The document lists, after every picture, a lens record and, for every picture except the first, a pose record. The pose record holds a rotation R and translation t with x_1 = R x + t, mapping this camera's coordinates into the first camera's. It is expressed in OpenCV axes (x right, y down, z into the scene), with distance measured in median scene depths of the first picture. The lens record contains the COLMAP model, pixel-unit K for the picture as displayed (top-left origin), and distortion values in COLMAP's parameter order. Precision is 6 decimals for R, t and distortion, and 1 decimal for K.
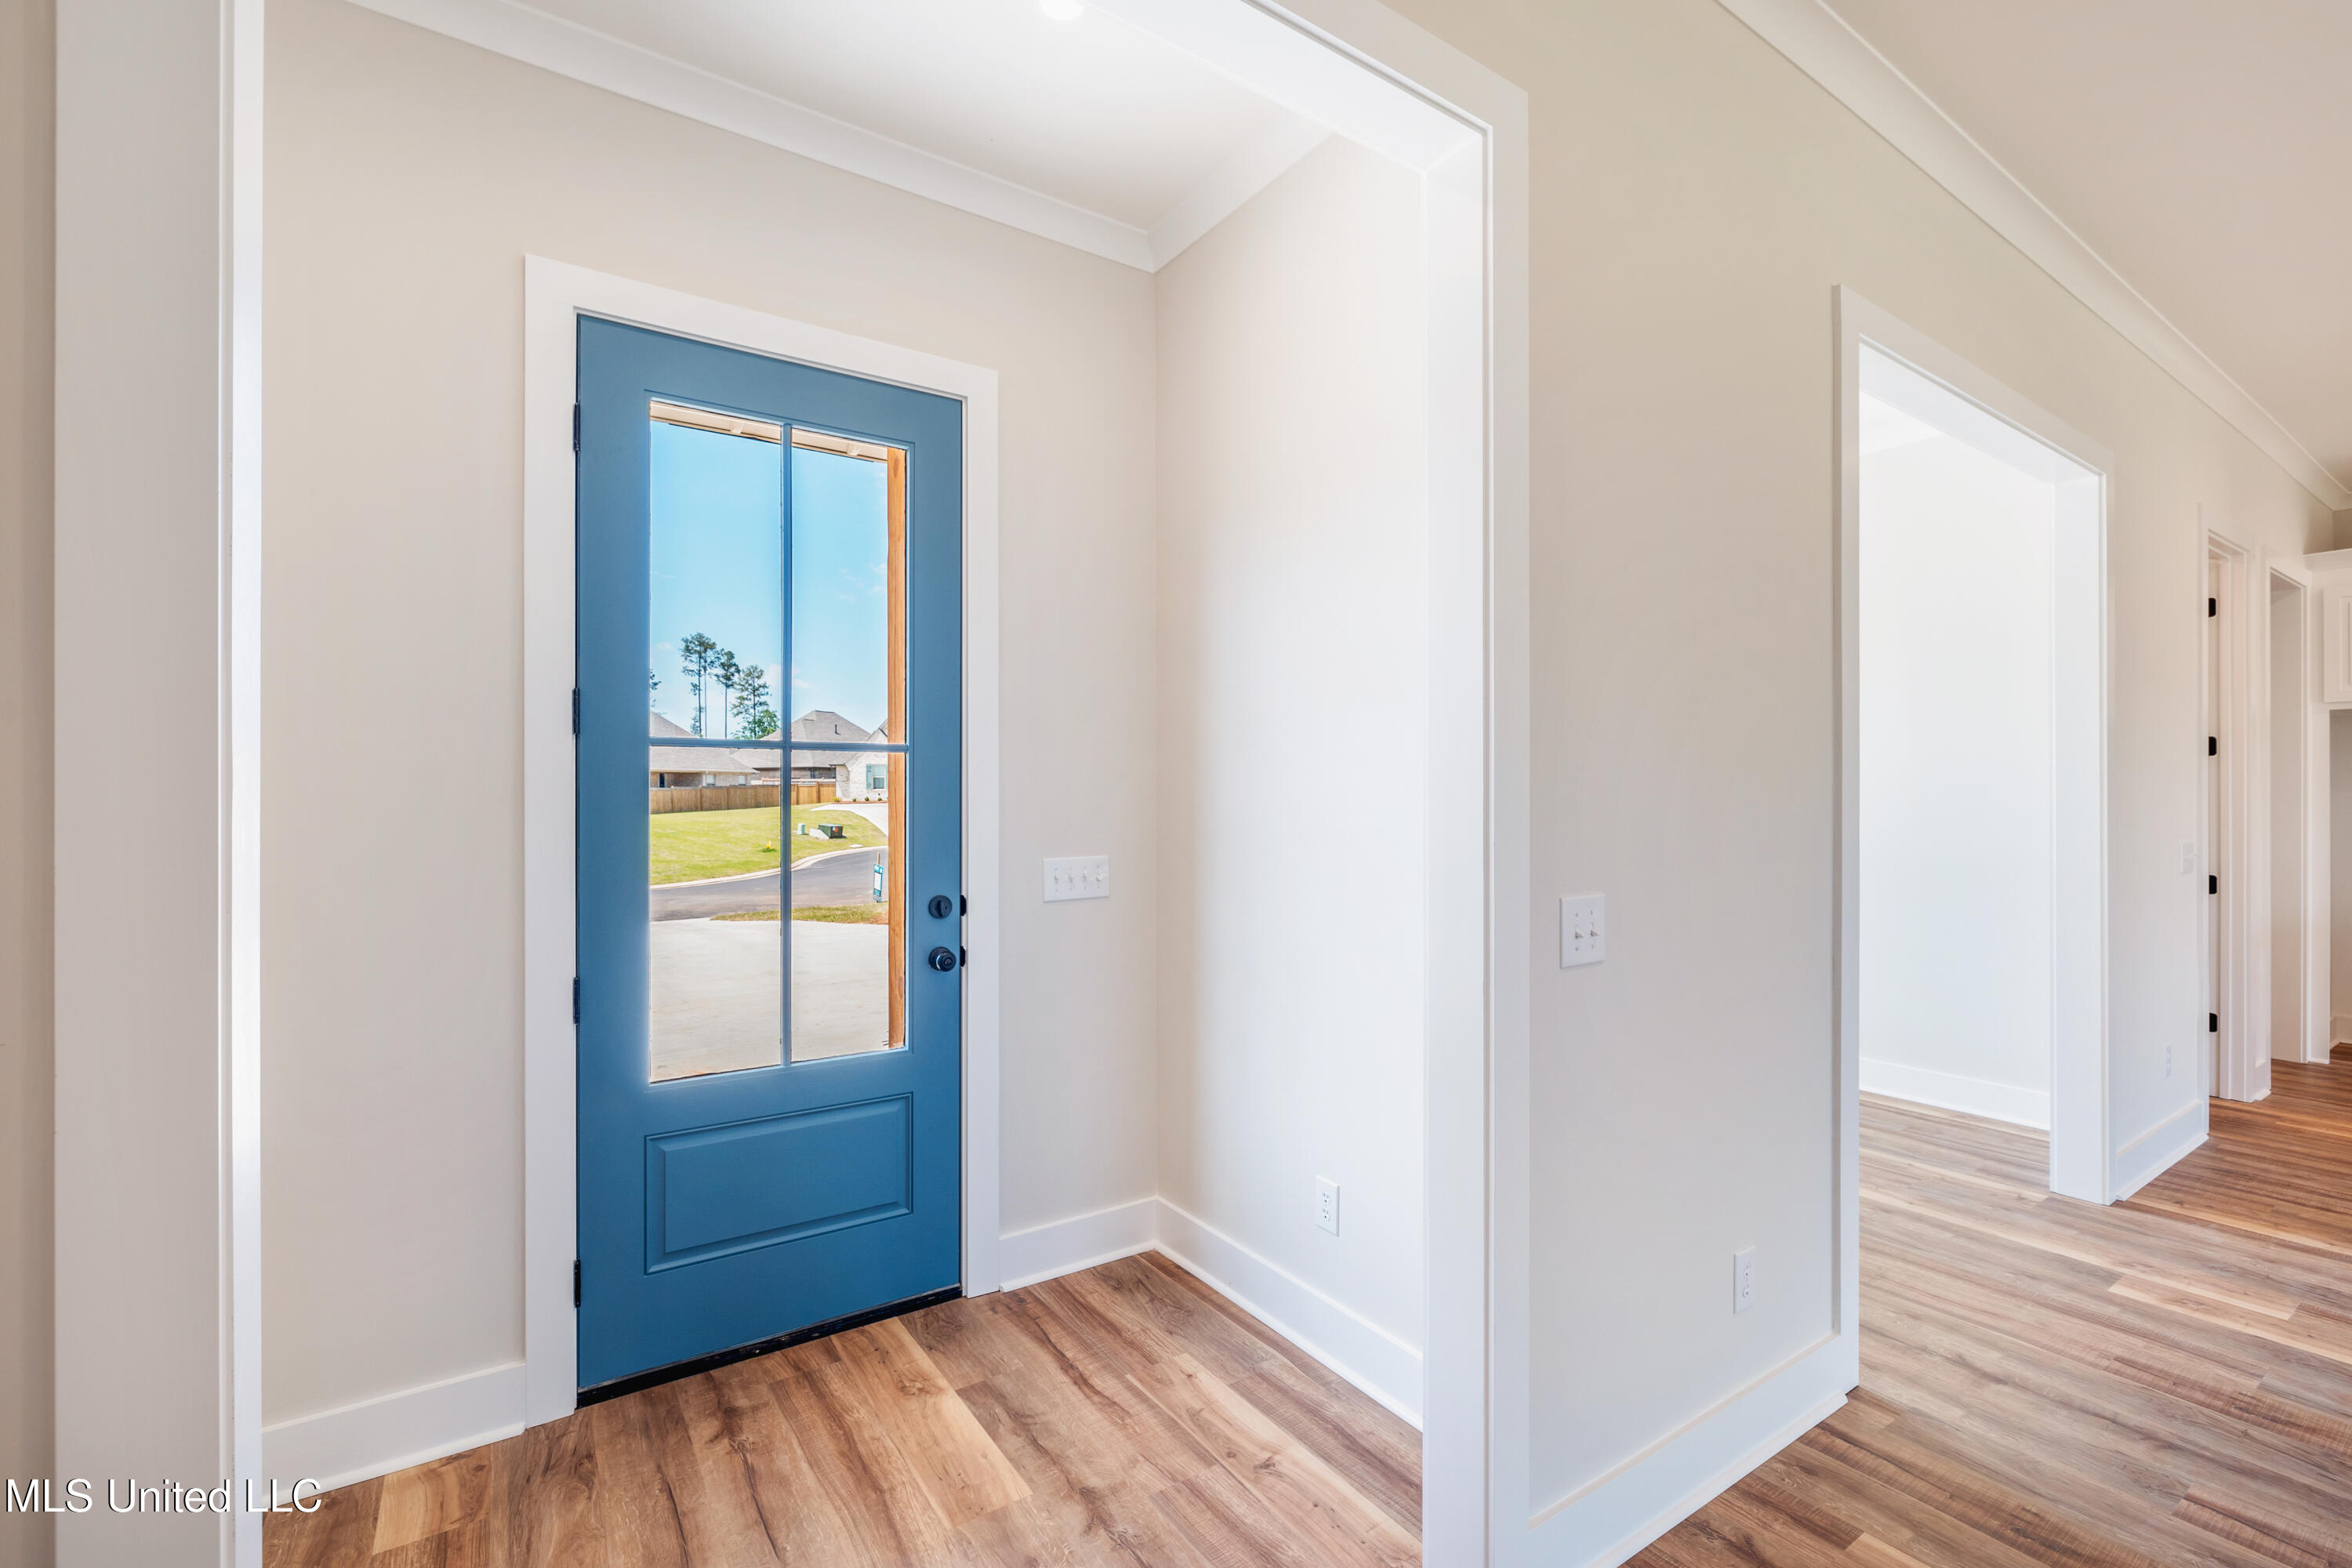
lens RADIAL K [[977.3, 0, 1183.5], [0, 977.3, 774.7], [0, 0, 1]] dist [-0.001716, -0.000009]
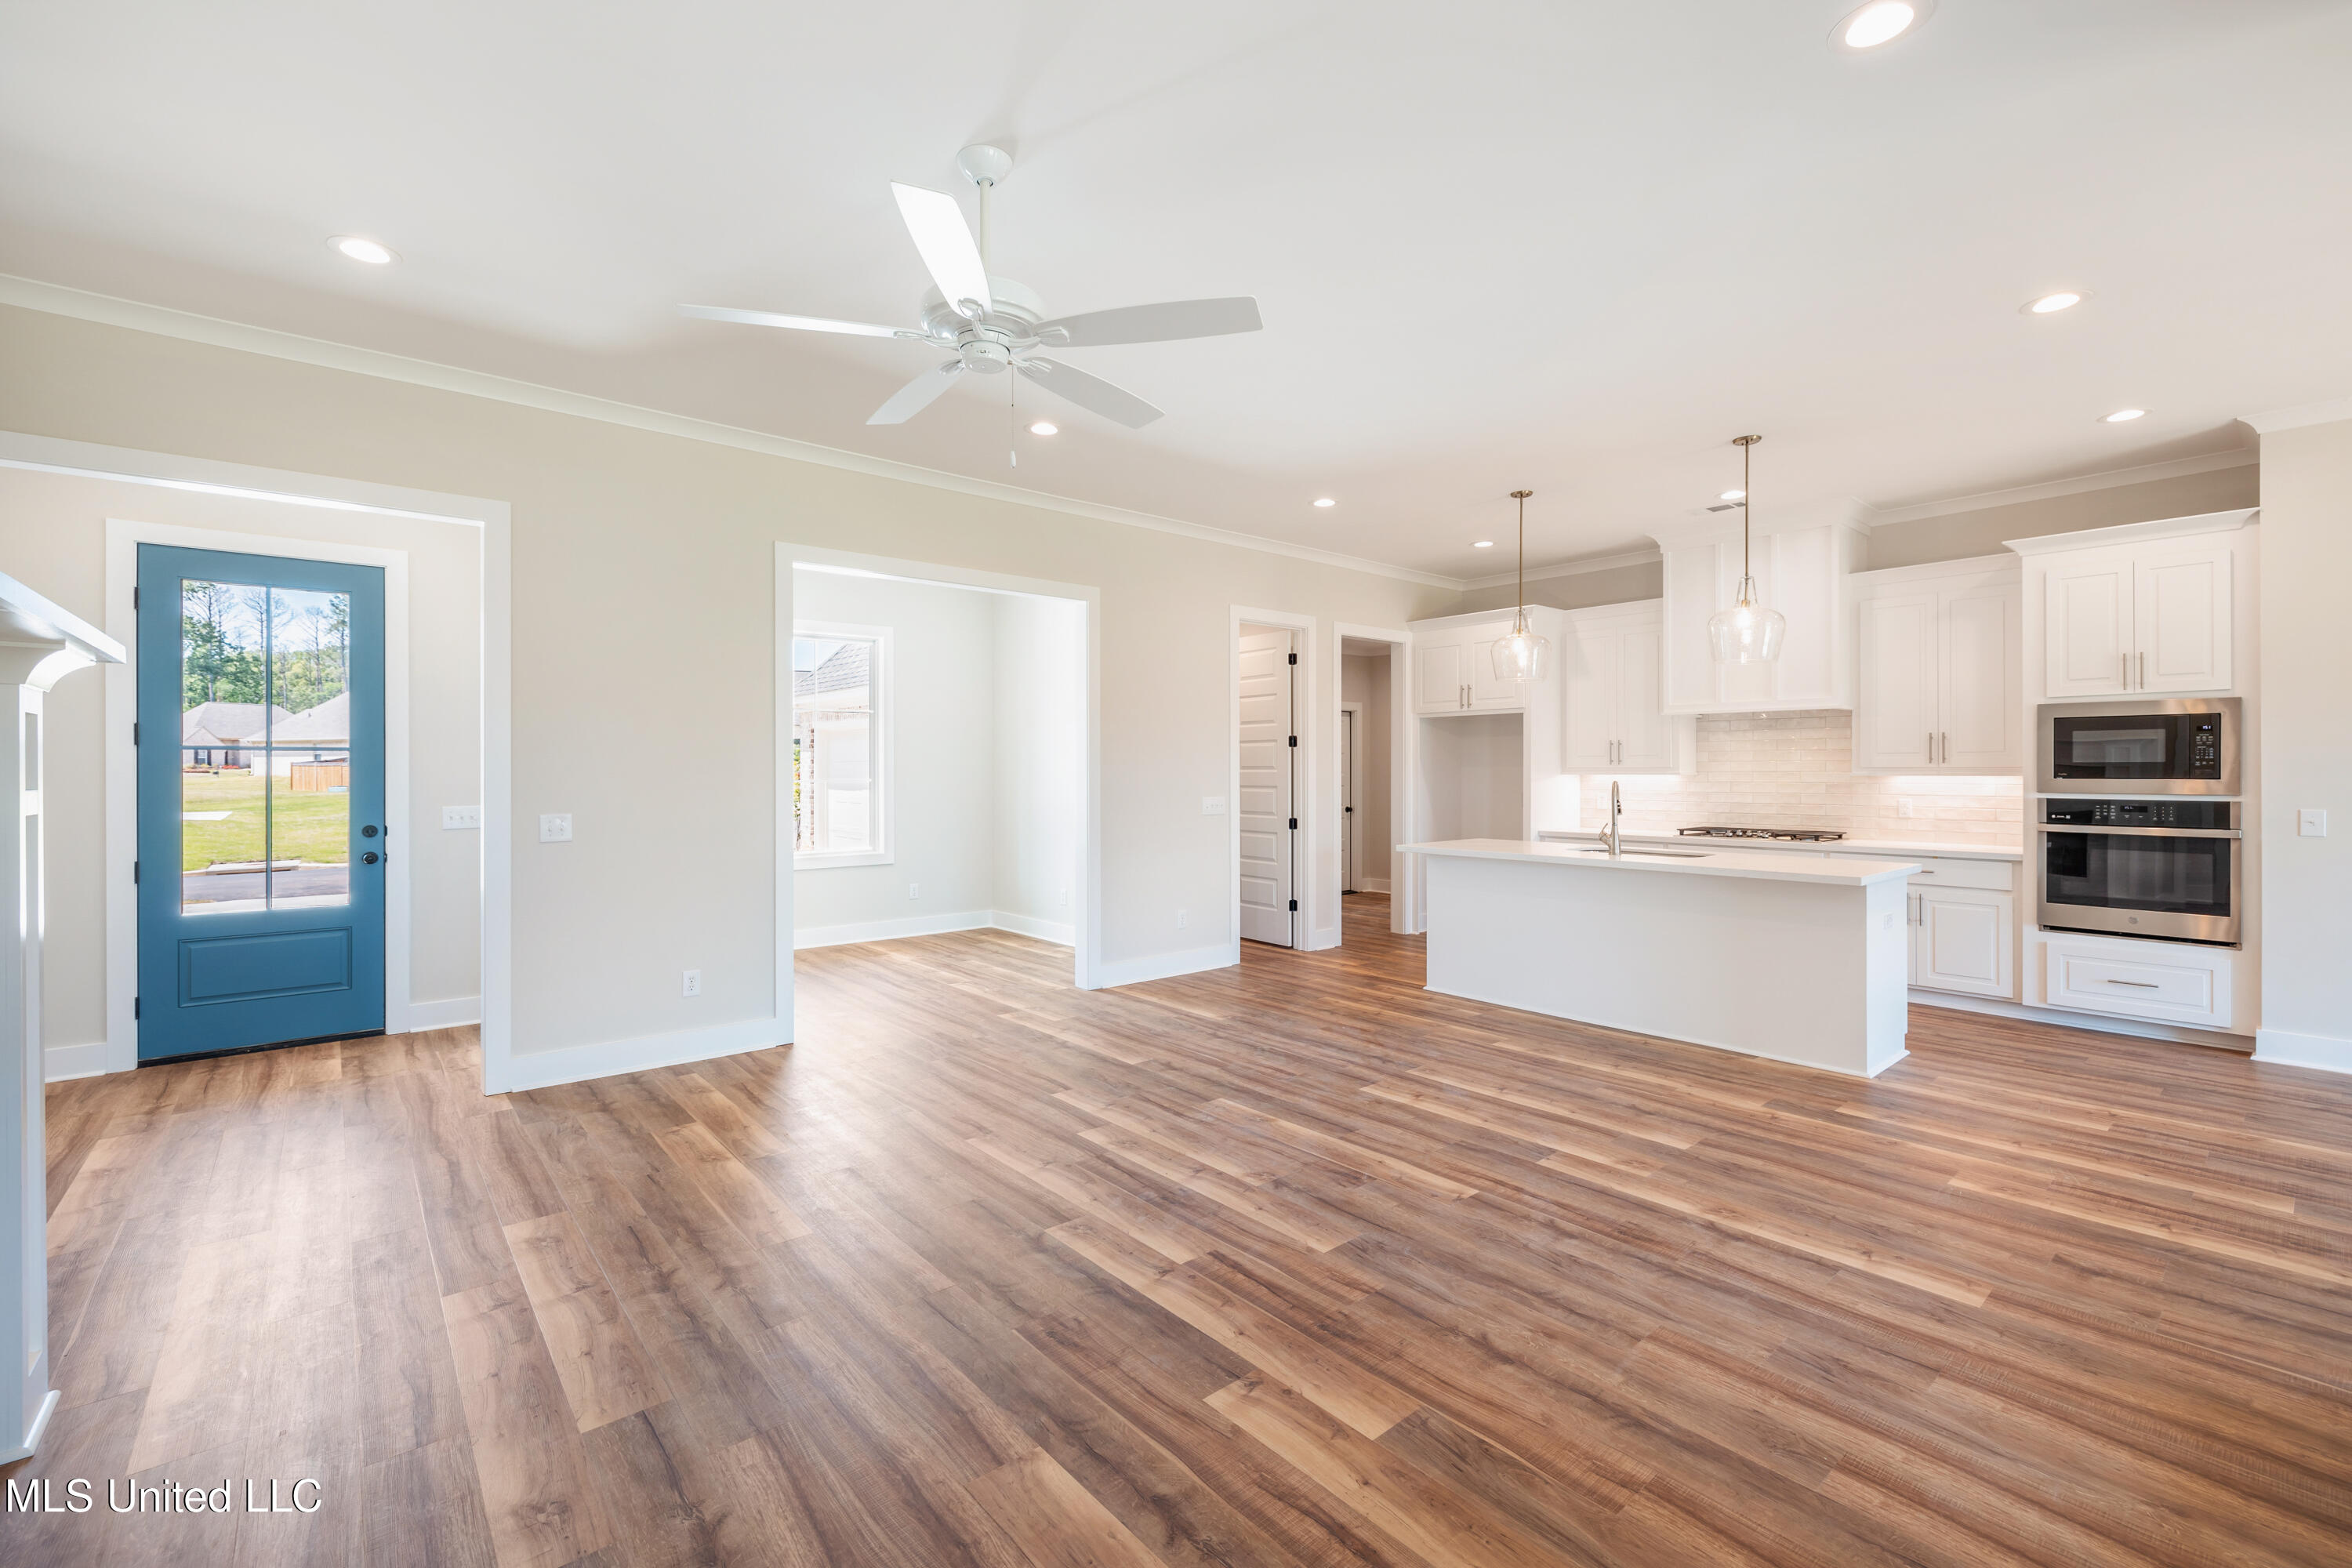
lens RADIAL K [[1024.1, 0, 1174.2], [0, 1024.1, 775.8], [0, 0, 1]] dist [-0.002024, -0.000711]
pose [[0.992569, 0.001545, 0.121673, 1.023852], [-0.005772, 0.999391, 0.034400, -0.045362], [-0.121546, -0.034846, 0.991974, -1.103610]]
